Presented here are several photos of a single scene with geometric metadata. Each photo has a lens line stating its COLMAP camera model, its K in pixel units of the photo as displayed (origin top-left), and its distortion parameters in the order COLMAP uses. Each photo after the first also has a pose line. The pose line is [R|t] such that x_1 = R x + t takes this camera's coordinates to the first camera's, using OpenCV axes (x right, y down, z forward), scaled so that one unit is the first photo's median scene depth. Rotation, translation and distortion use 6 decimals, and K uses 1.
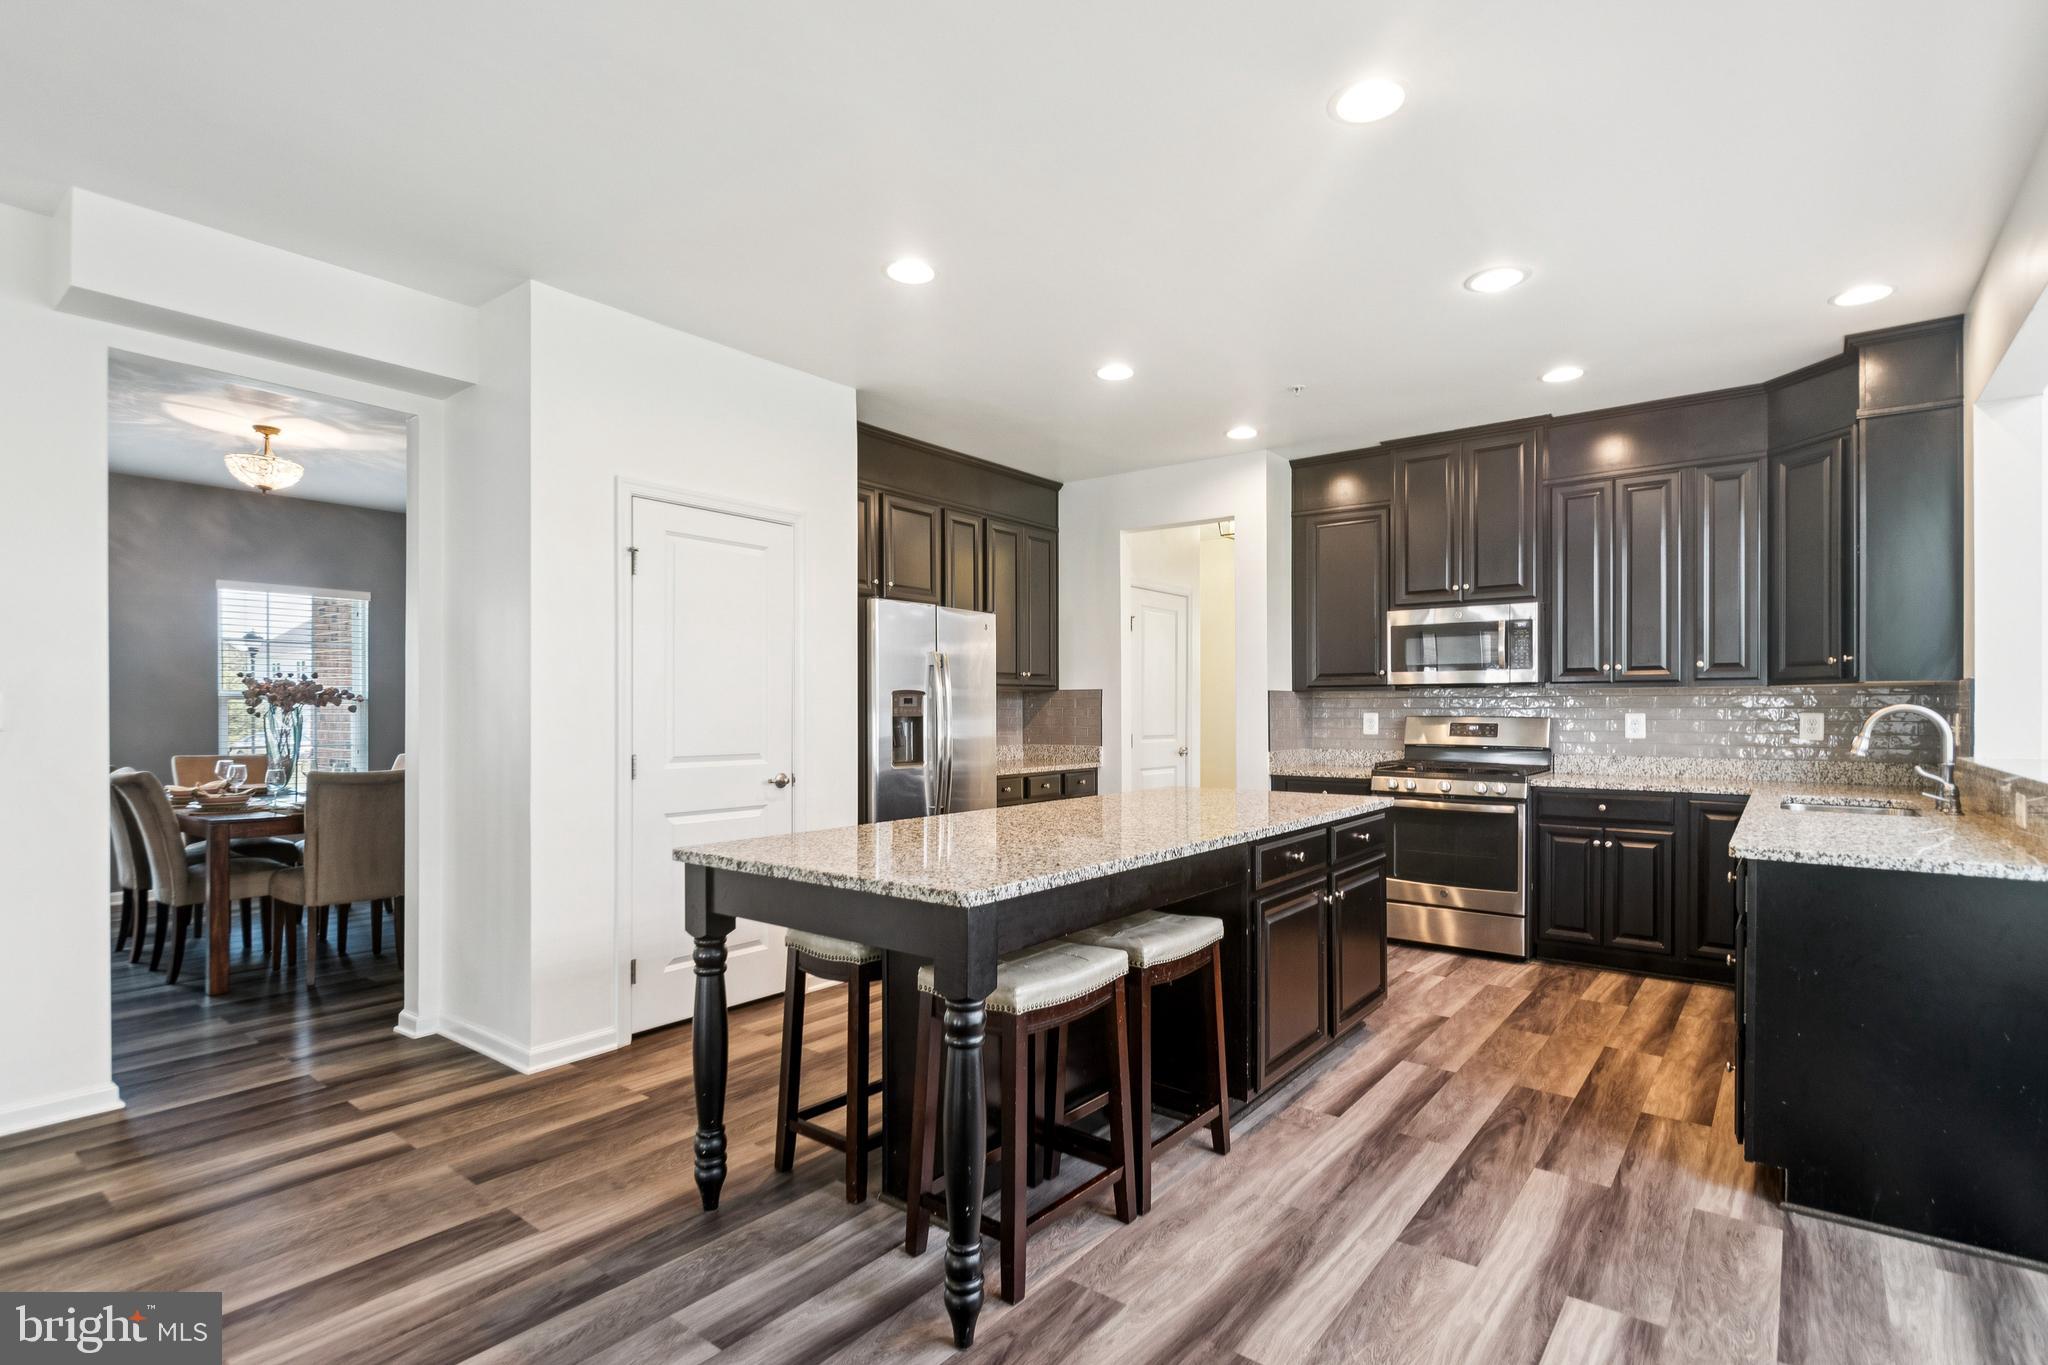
lens RADIAL K [[981.9, 0, 1025.6], [0, 981.9, 709.3], [0, 0, 1]] dist [0.013387, -0.008697]
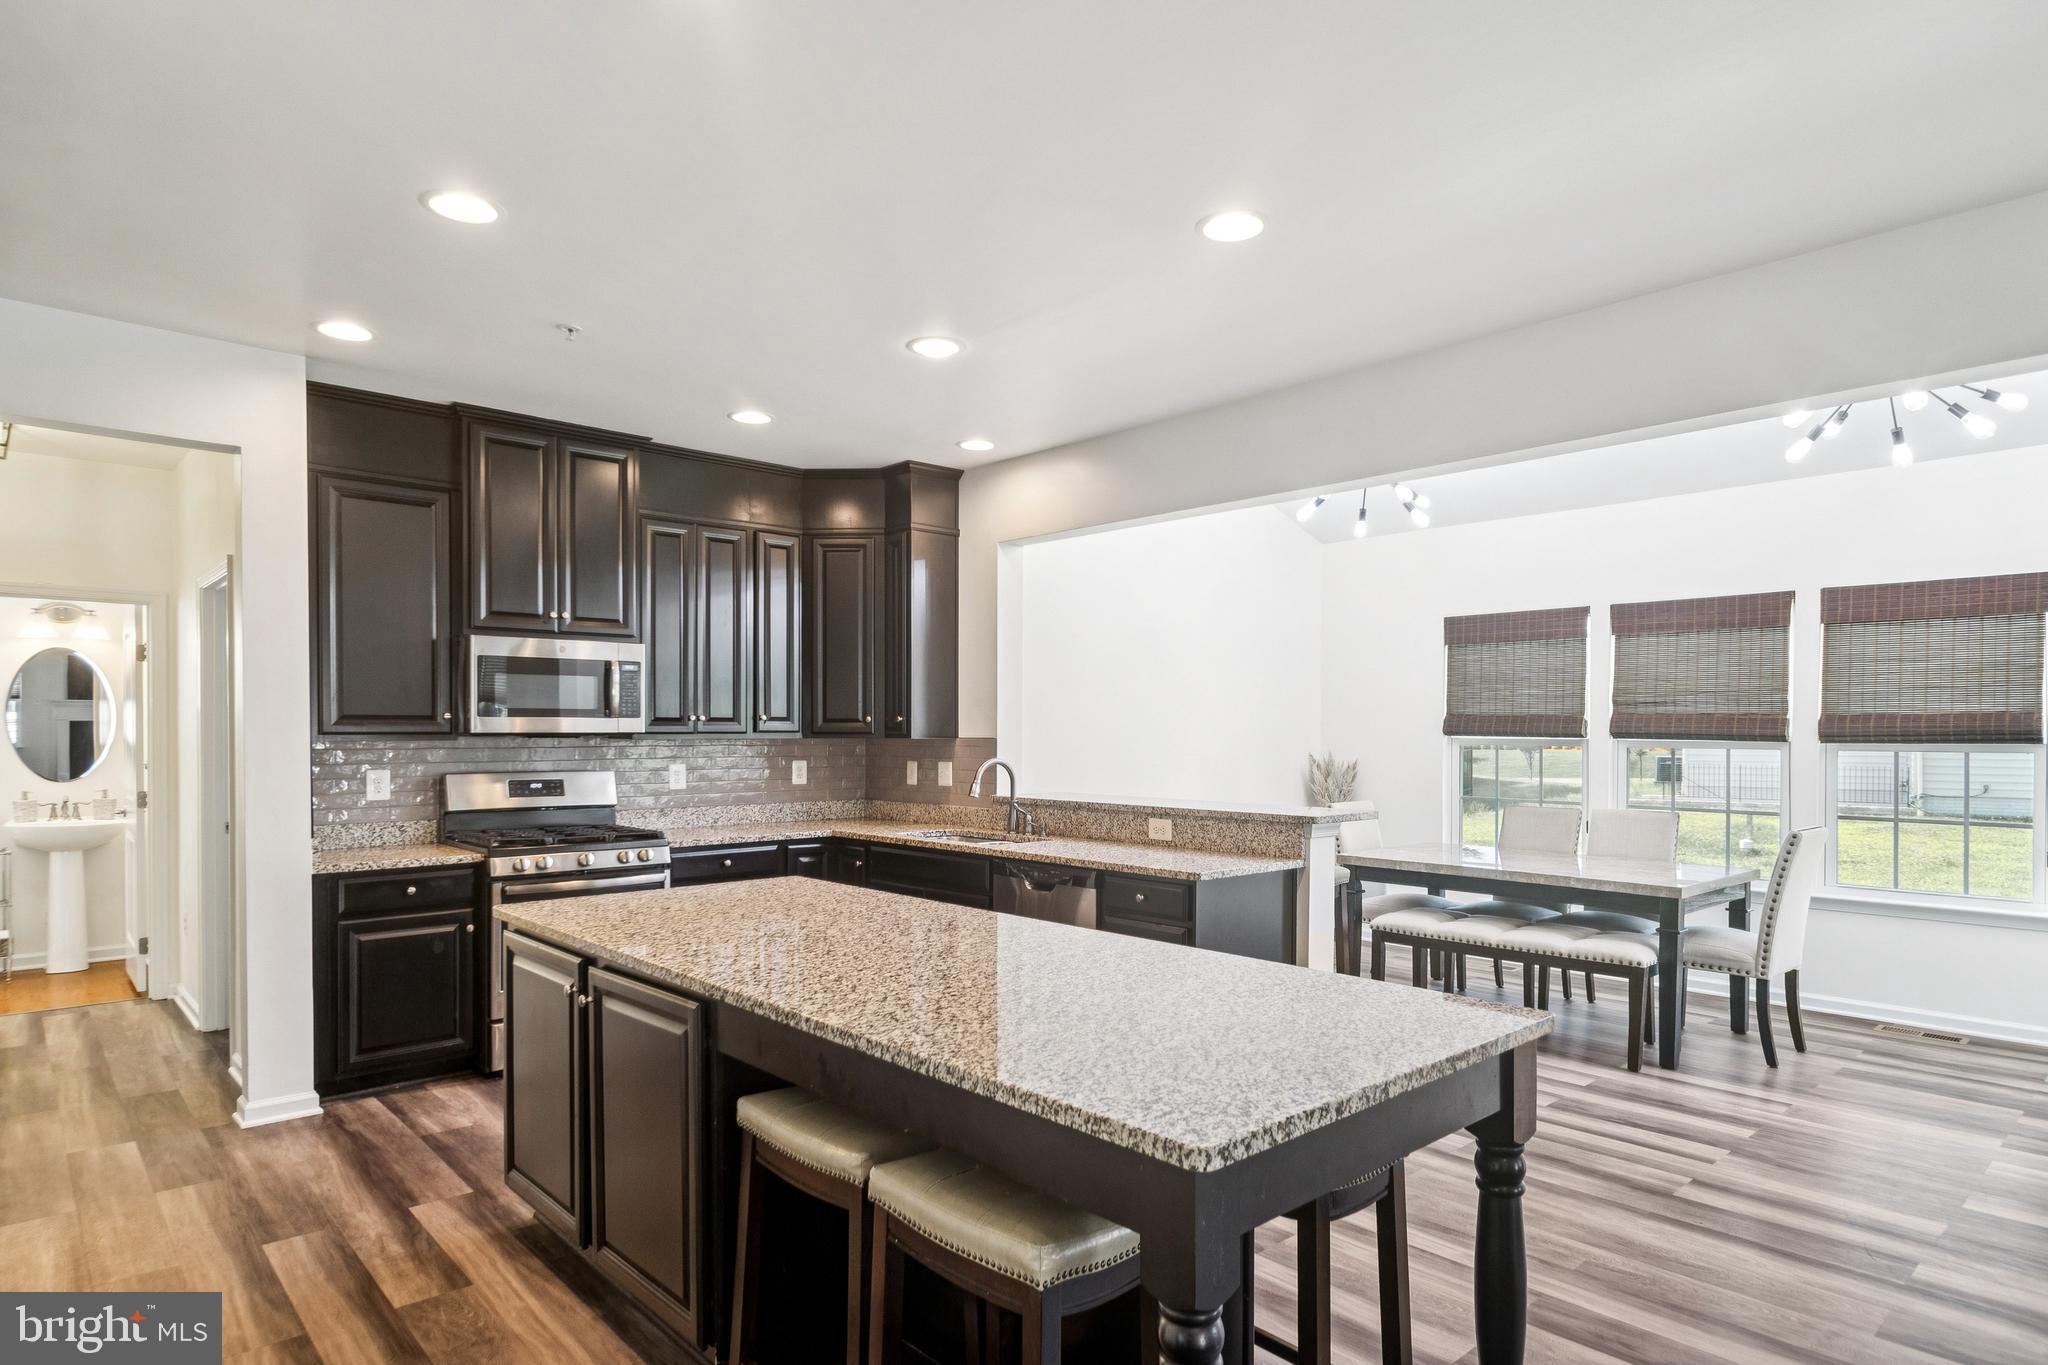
lens RADIAL K [[1141.4, 0, 1017.7], [0, 1141.4, 729.7], [0, 0, 1]] dist [-0.000681, -0.007162]
pose [[0.174948, 0.000911, 0.984577, -0.538859], [-0.000270, 1.000000, -0.000878, -0.035522], [-0.984578, -0.000112, 0.174948, 0.583062]]
